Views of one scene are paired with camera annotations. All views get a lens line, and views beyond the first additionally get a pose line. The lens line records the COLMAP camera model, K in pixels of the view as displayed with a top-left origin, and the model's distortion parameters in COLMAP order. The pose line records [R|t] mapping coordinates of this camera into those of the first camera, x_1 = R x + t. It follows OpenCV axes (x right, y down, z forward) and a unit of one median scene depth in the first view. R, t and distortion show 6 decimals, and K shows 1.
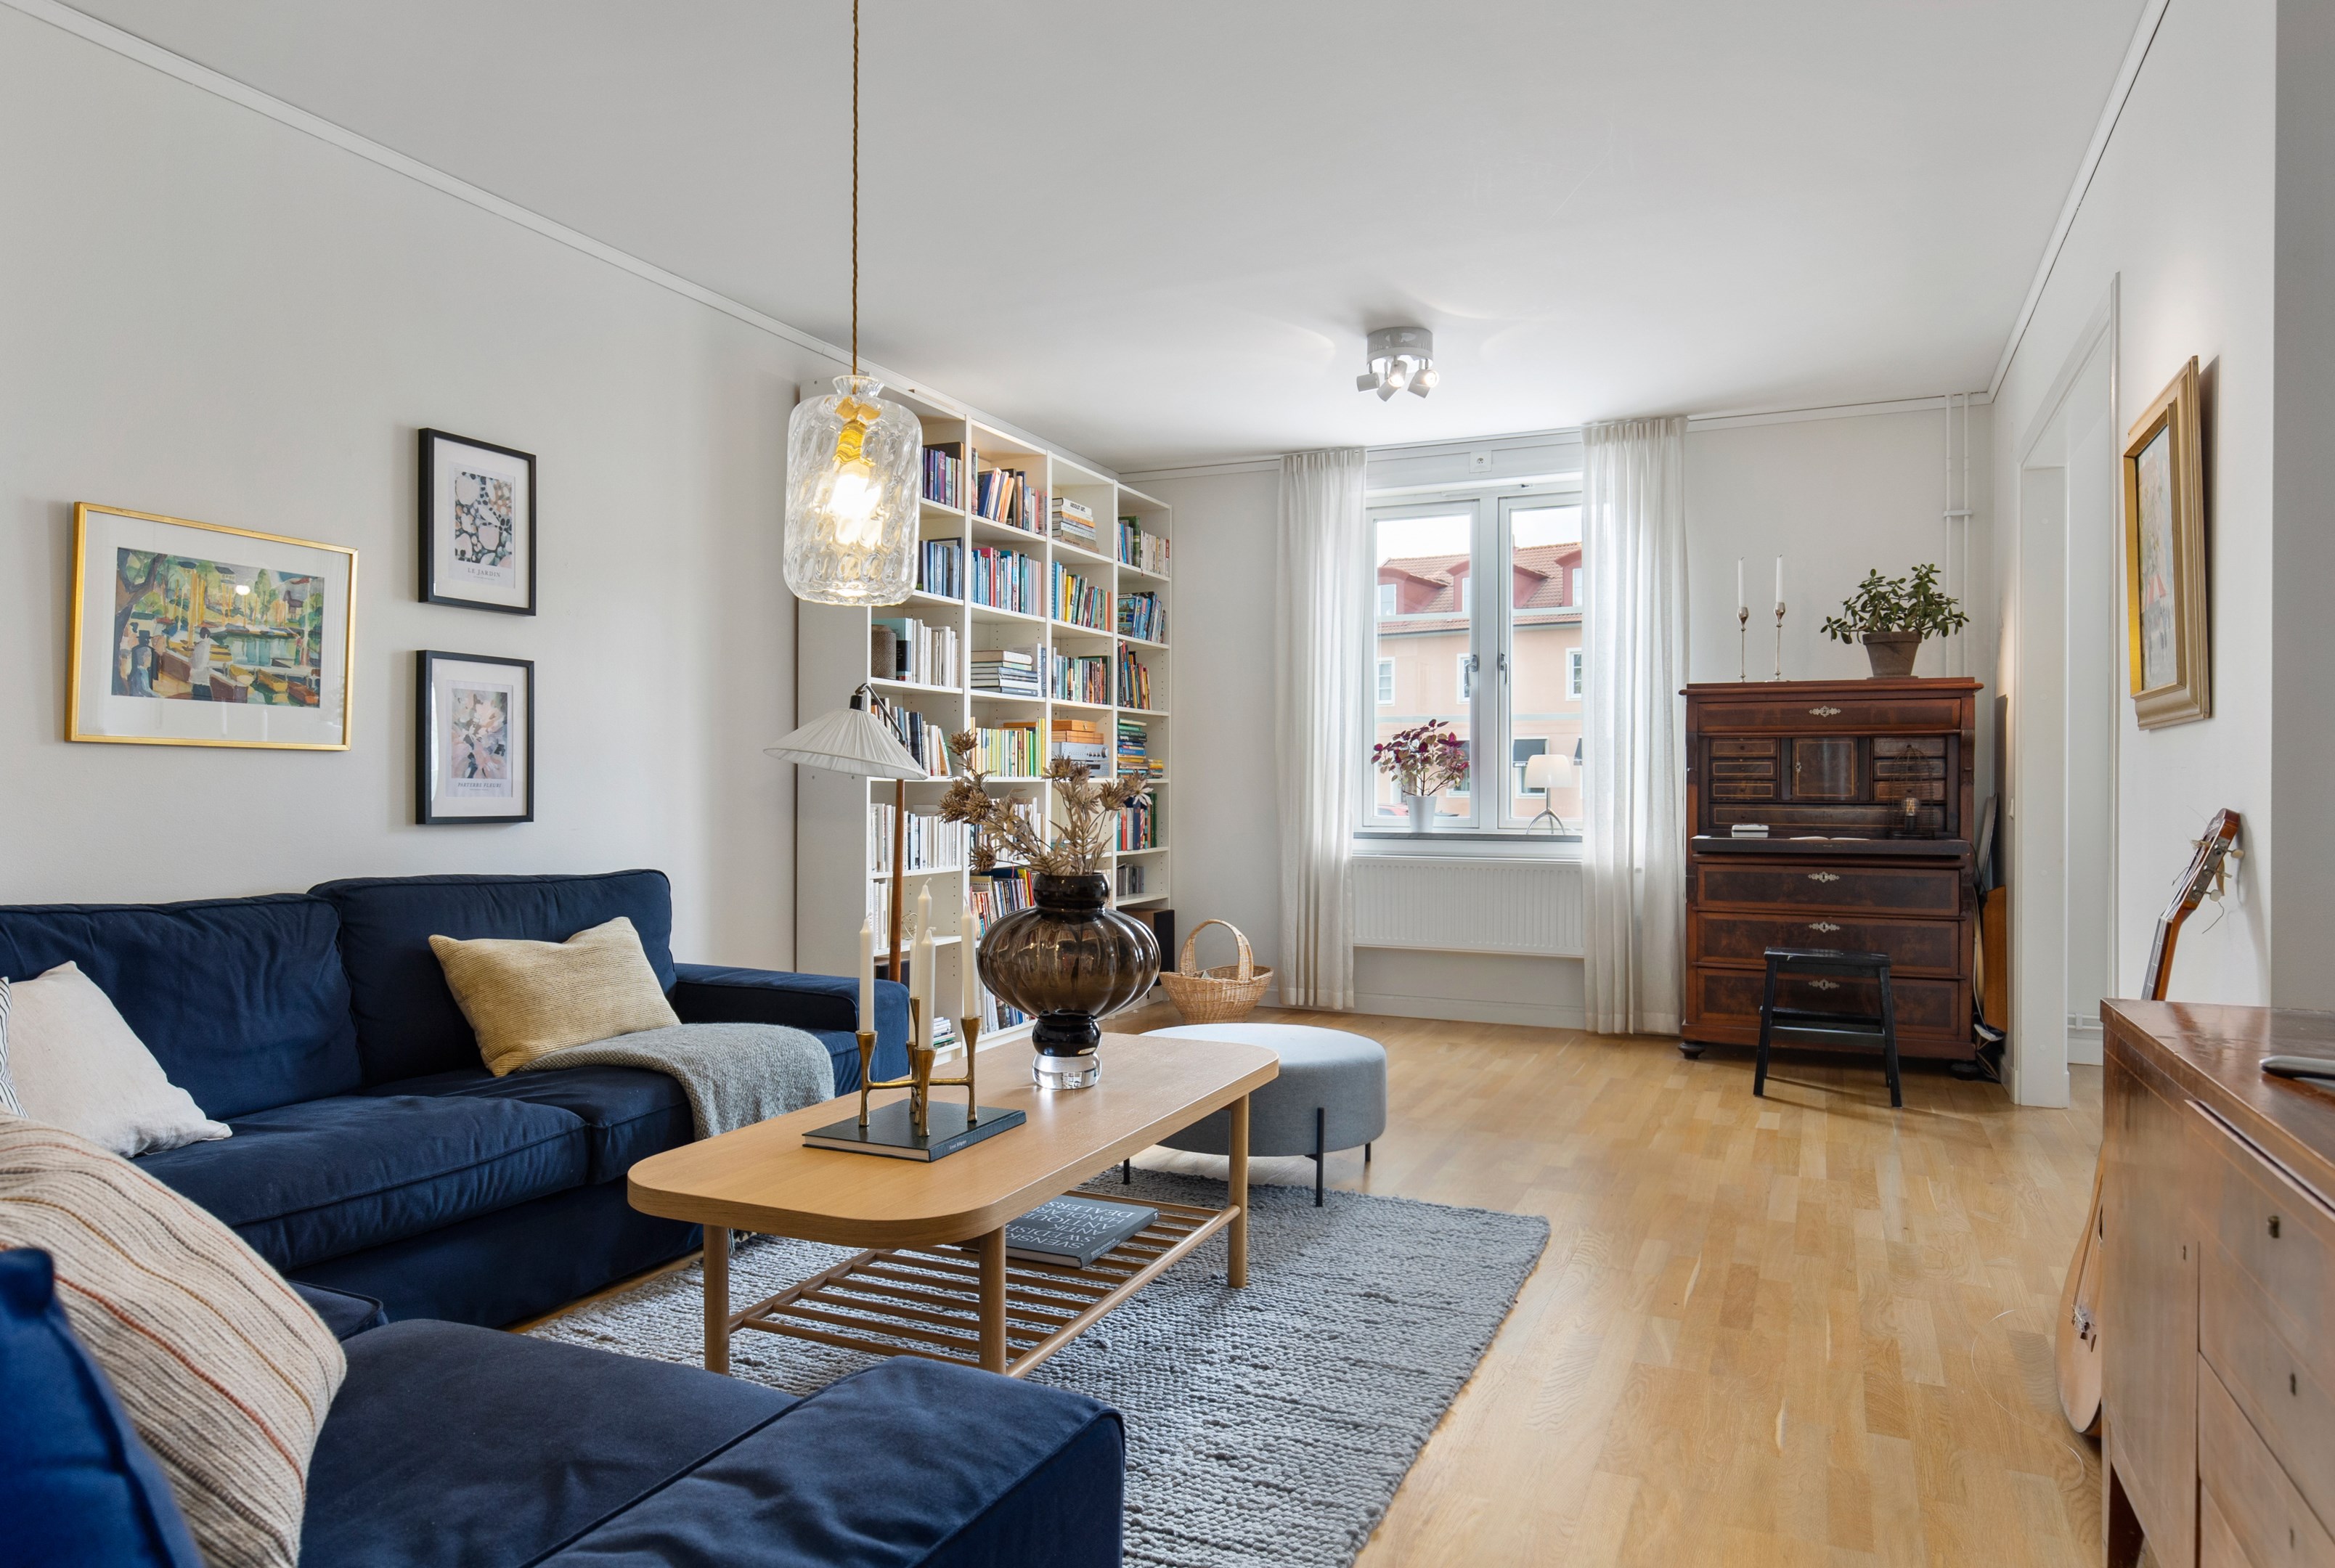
lens RADIAL K [[1458.4, 0, 1149.1], [0, 1458.4, 795.9], [0, 0, 1]] dist [-0.055497, 0.025740]
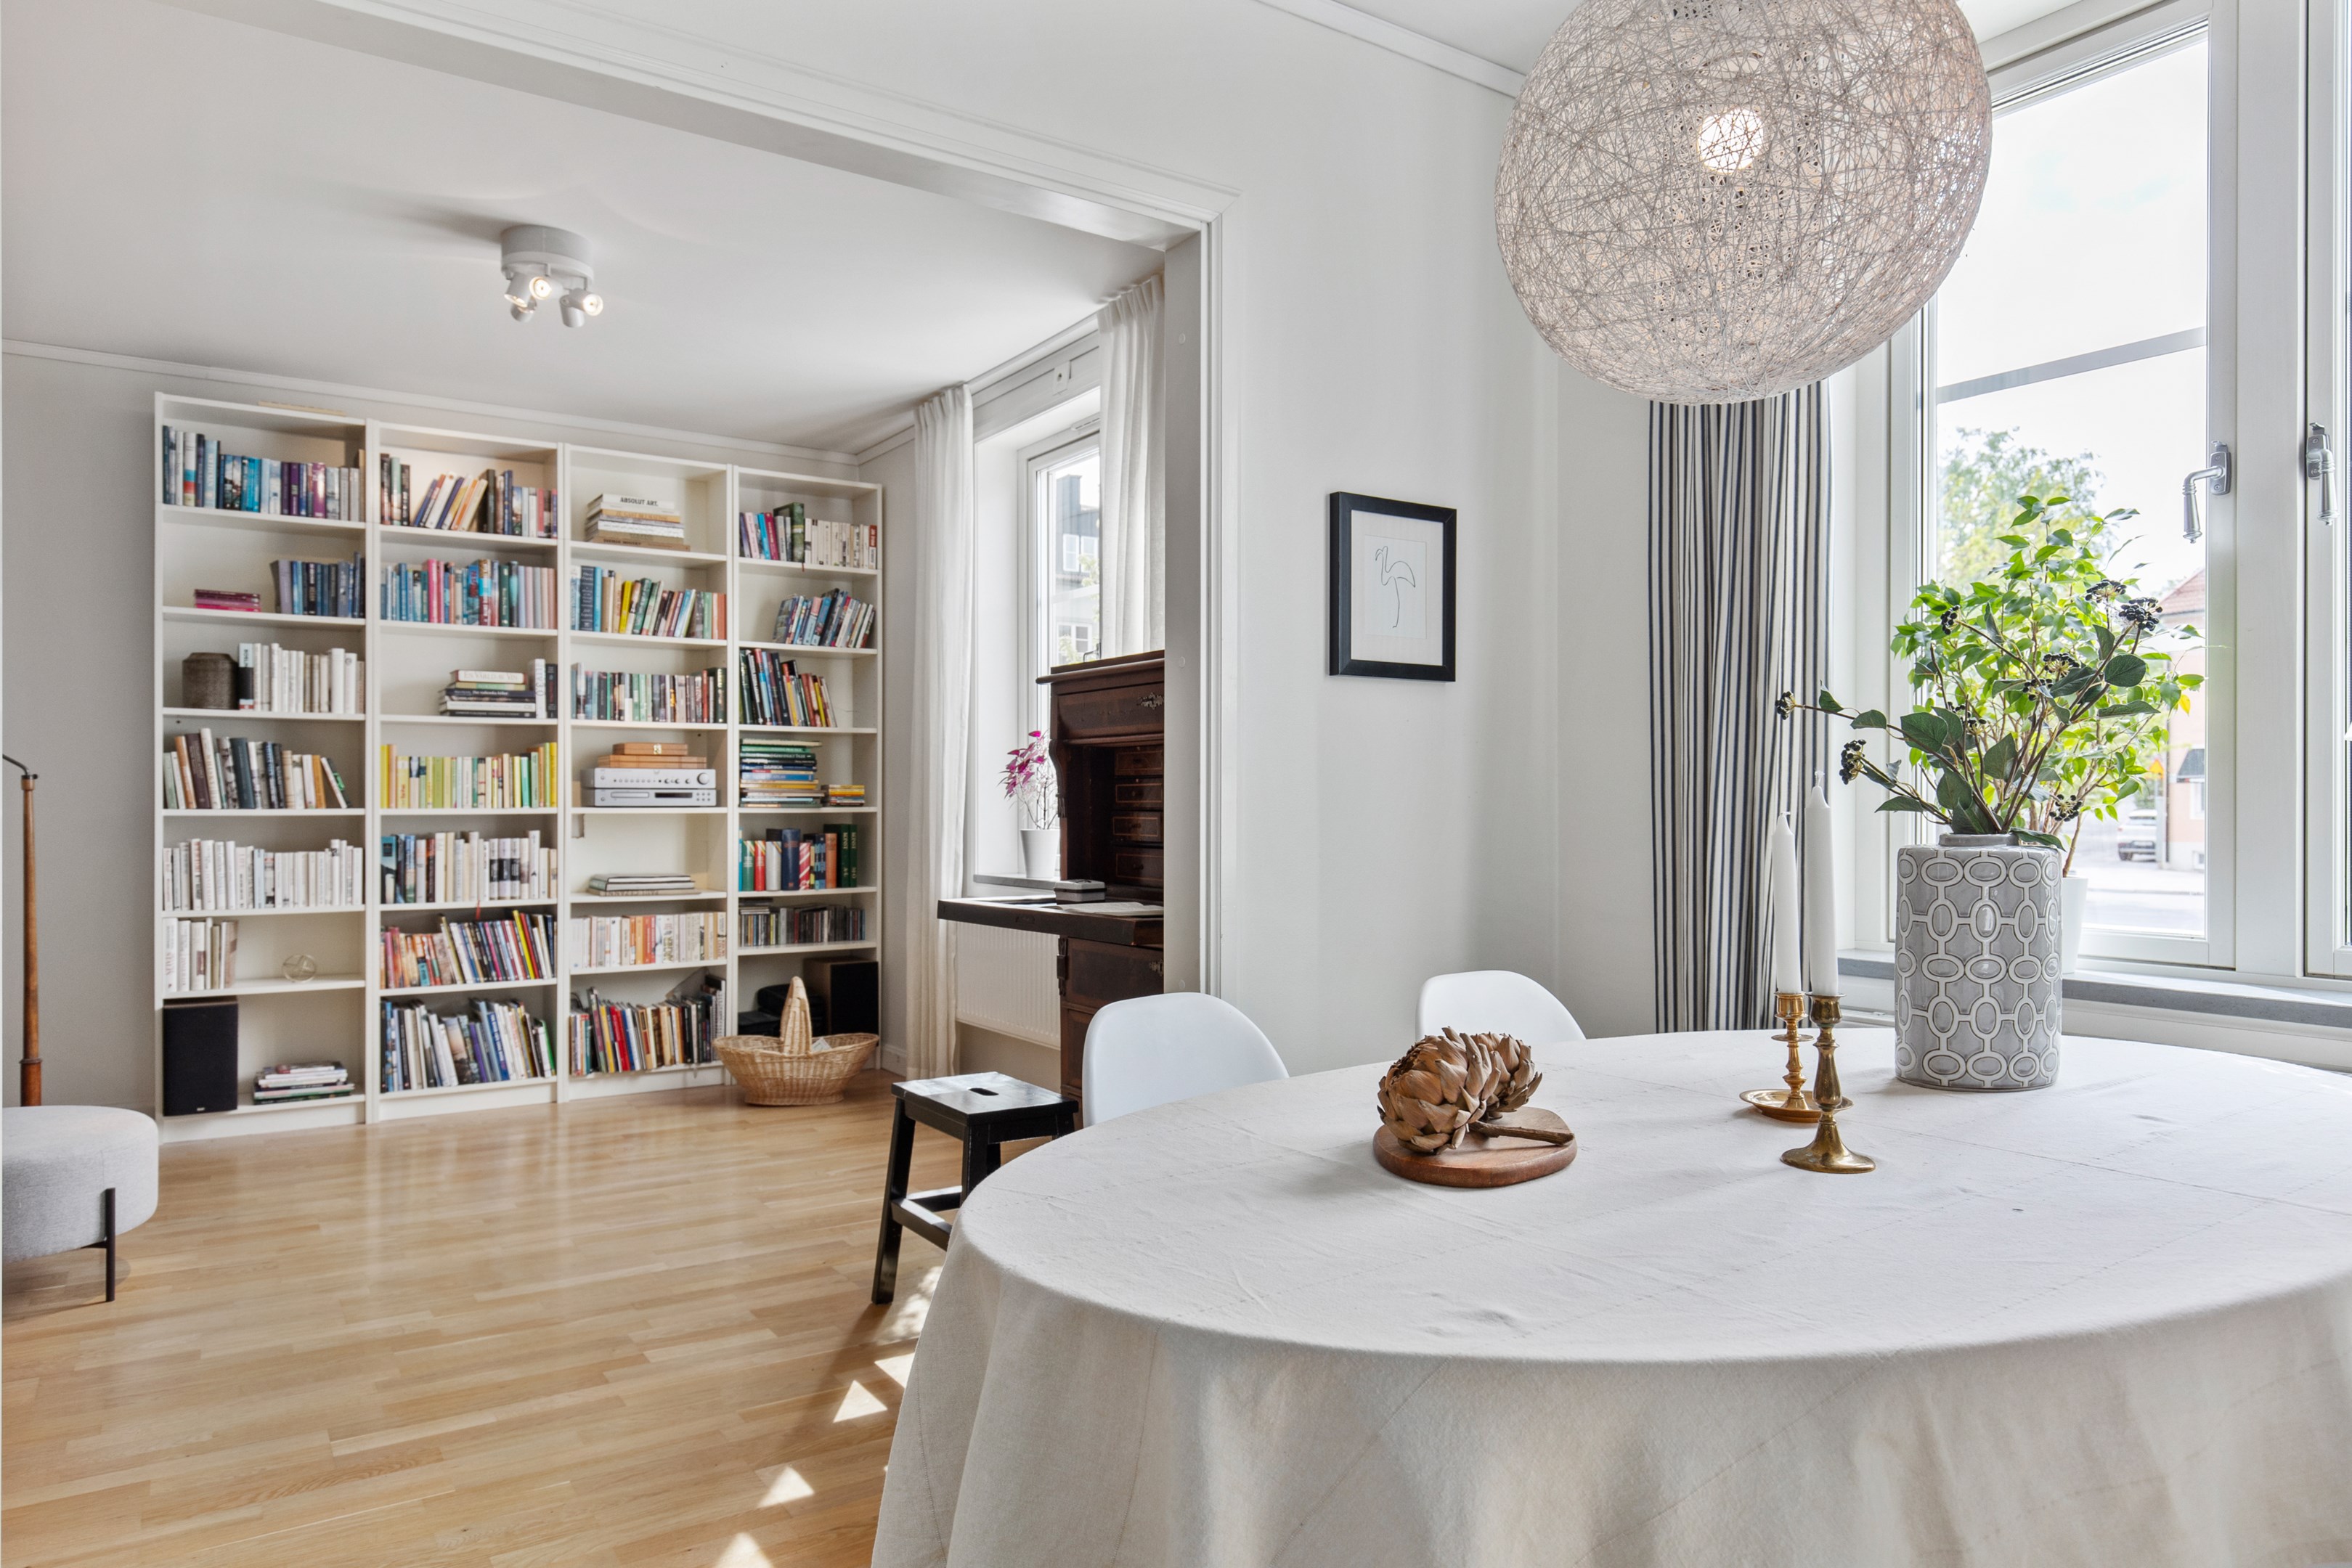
lens RADIAL K [[1493.3, 0, 1181.8], [0, 1493.3, 803.2], [0, 0, 1]] dist [-0.000631, -0.000959]
pose [[0.853536, -0.005011, -0.521010, 0.865472], [0.001533, 0.999974, -0.007106, -0.009961], [0.521032, 0.005267, 0.853521, 0.488189]]
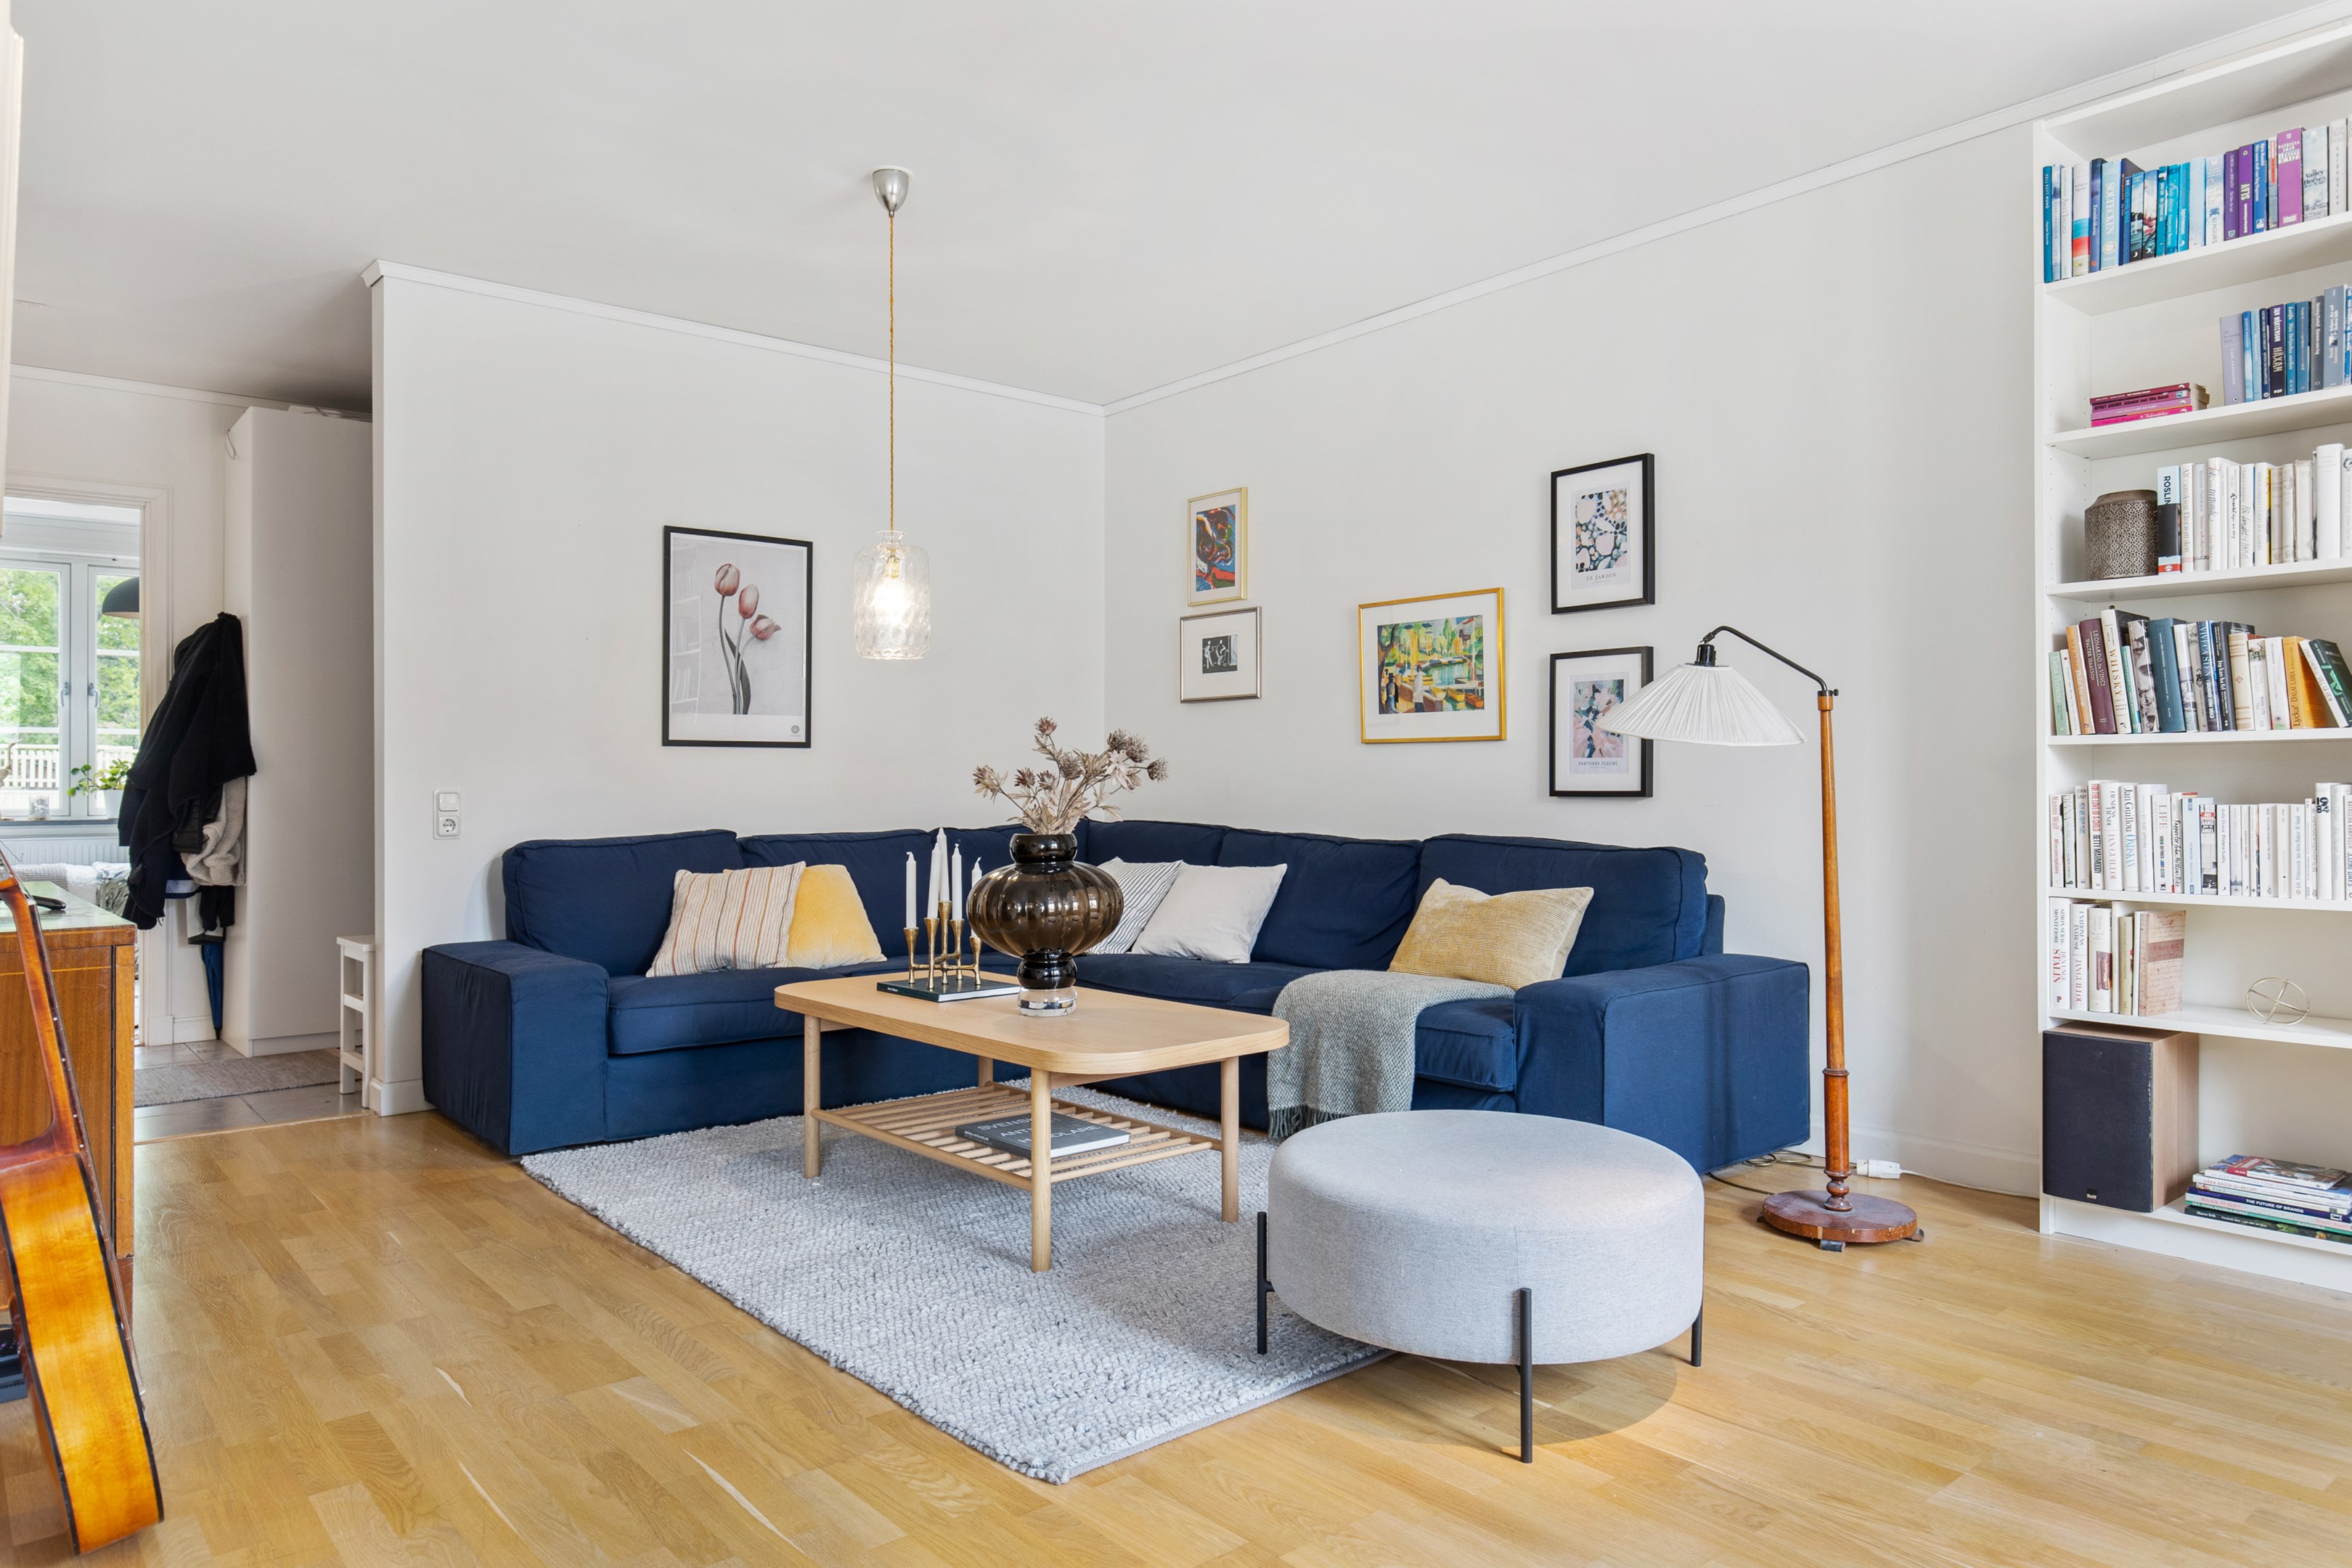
lens RADIAL K [[1489.5, 0, 1191.5], [0, 1489.5, 778.2], [0, 0, 1]] dist [0.000333, 0.004214]
pose [[-0.421746, -0.007425, -0.906684, 0.552556], [-0.002352, 0.999972, -0.007095, 0.009853], [0.906711, -0.000860, -0.421751, 0.897935]]
